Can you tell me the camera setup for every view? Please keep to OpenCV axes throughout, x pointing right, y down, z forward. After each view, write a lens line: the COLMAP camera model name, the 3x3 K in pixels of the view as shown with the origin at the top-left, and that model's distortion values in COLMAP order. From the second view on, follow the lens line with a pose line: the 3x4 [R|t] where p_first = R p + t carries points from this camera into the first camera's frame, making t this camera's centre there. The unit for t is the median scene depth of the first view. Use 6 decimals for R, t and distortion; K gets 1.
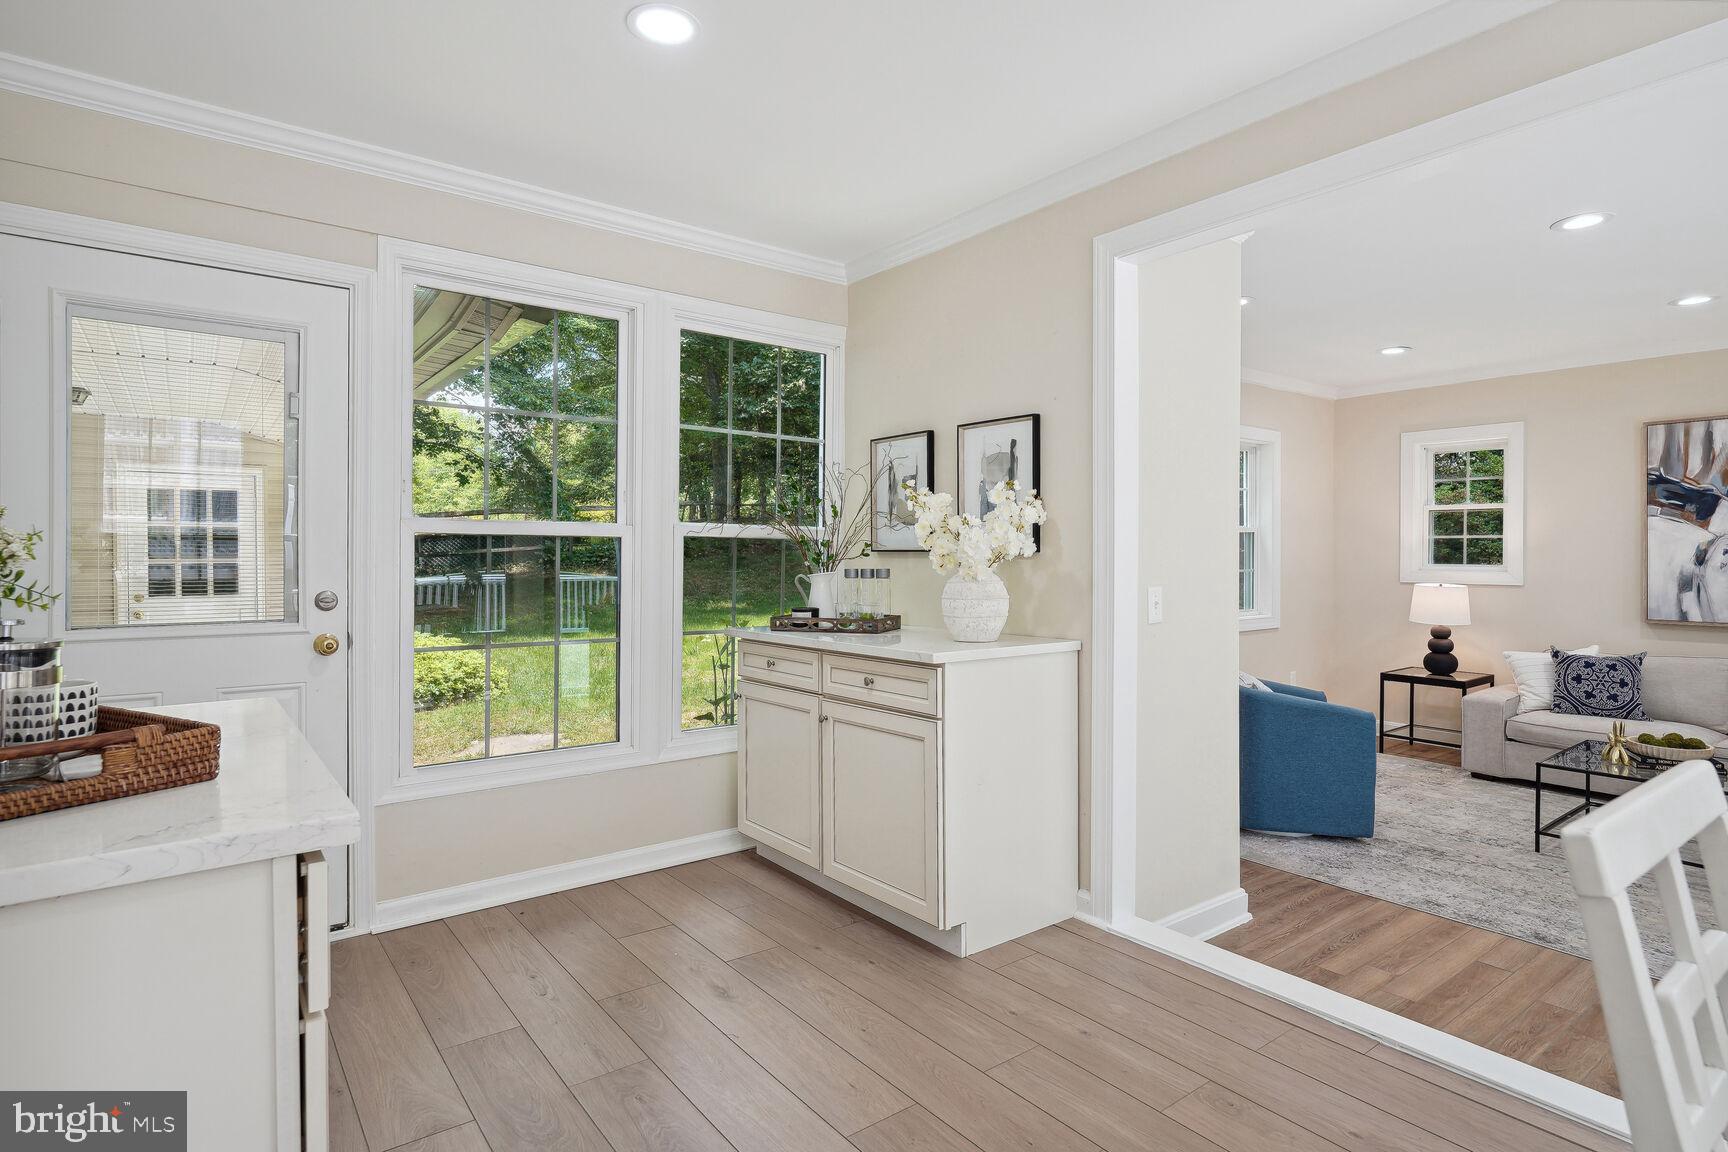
lens RADIAL K [[898.3, 0, 864.0], [0, 898.3, 576.0], [0, 0, 1]] dist [-0.000648, 0.000458]
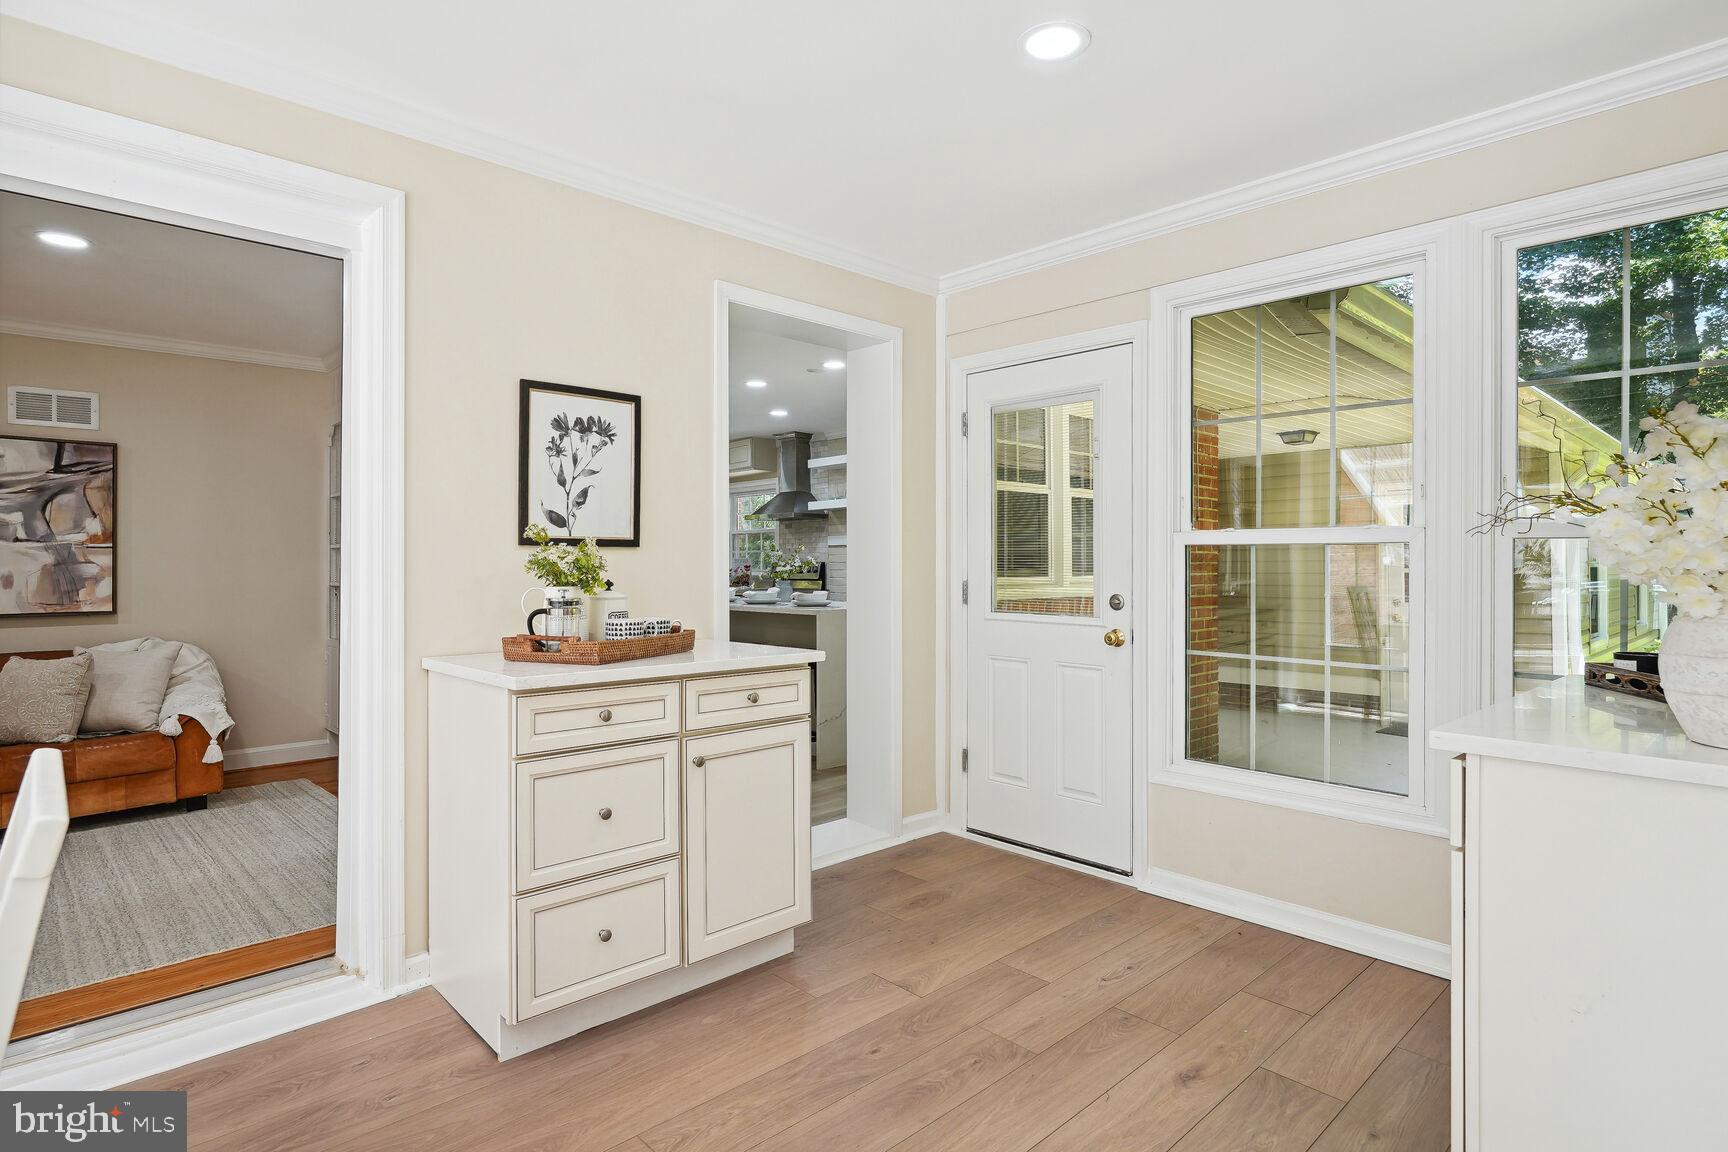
lens RADIAL K [[898.3, 0, 864.0], [0, 898.3, 576.0], [0, 0, 1]] dist [-0.000648, 0.000458]
pose [[0.111442, 0.012496, -0.993692, 0.578459], [-0.024742, 0.999646, 0.009796, -0.010662], [0.993463, 0.023494, 0.111712, 0.522091]]
